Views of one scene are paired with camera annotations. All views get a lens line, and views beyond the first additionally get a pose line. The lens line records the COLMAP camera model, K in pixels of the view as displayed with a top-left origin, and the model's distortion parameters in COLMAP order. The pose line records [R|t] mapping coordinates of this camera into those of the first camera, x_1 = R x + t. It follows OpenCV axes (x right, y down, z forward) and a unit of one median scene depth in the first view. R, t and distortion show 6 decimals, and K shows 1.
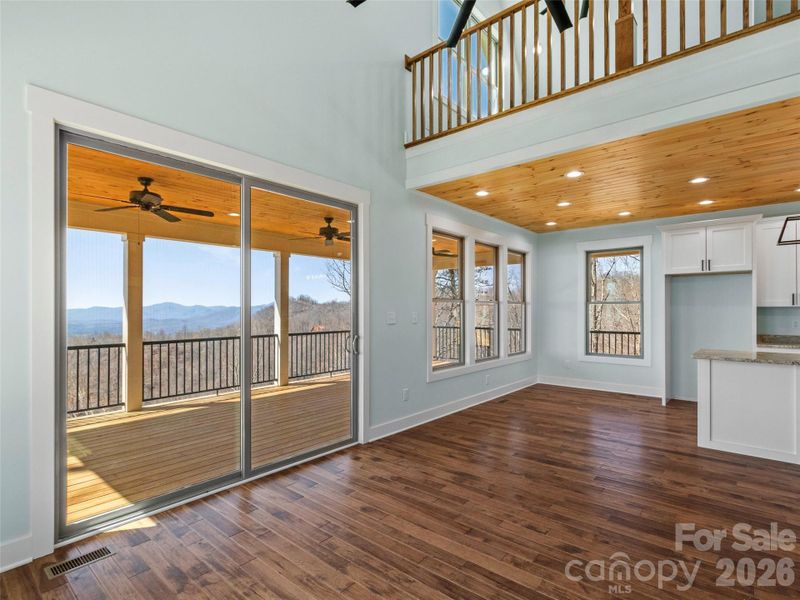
lens RADIAL K [[411.3, 0, 392.3], [0, 411.3, 310.0], [0, 0, 1]] dist [0.004003, 0.000449]
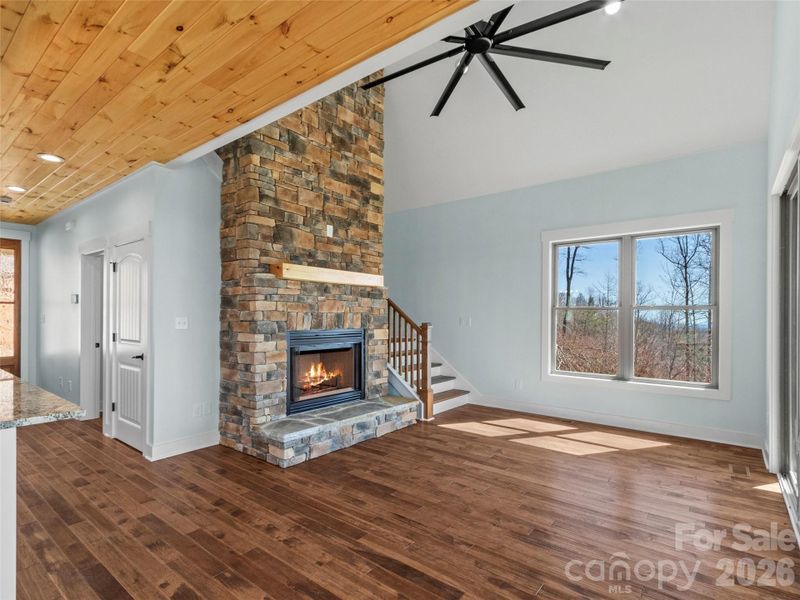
lens RADIAL K [[411.3, 0, 392.3], [0, 411.3, 310.0], [0, 0, 1]] dist [0.004003, 0.000449]
pose [[-0.999364, -0.007466, -0.034869, 0.420924], [-0.007131, 0.999927, -0.009709, -0.002710], [0.034939, -0.009454, -0.999345, 1.585348]]
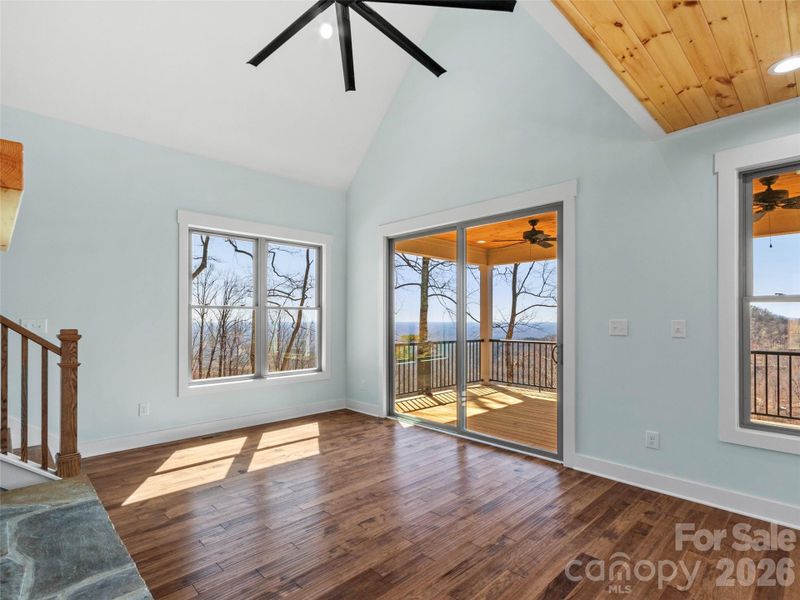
lens RADIAL K [[411.3, 0, 392.3], [0, 411.3, 310.0], [0, 0, 1]] dist [0.004003, 0.000449]
pose [[-0.099540, -0.017195, -0.994885, 0.974614], [-0.003332, 0.999851, -0.016947, 0.002288], [0.995028, 0.001628, -0.099582, 0.809642]]
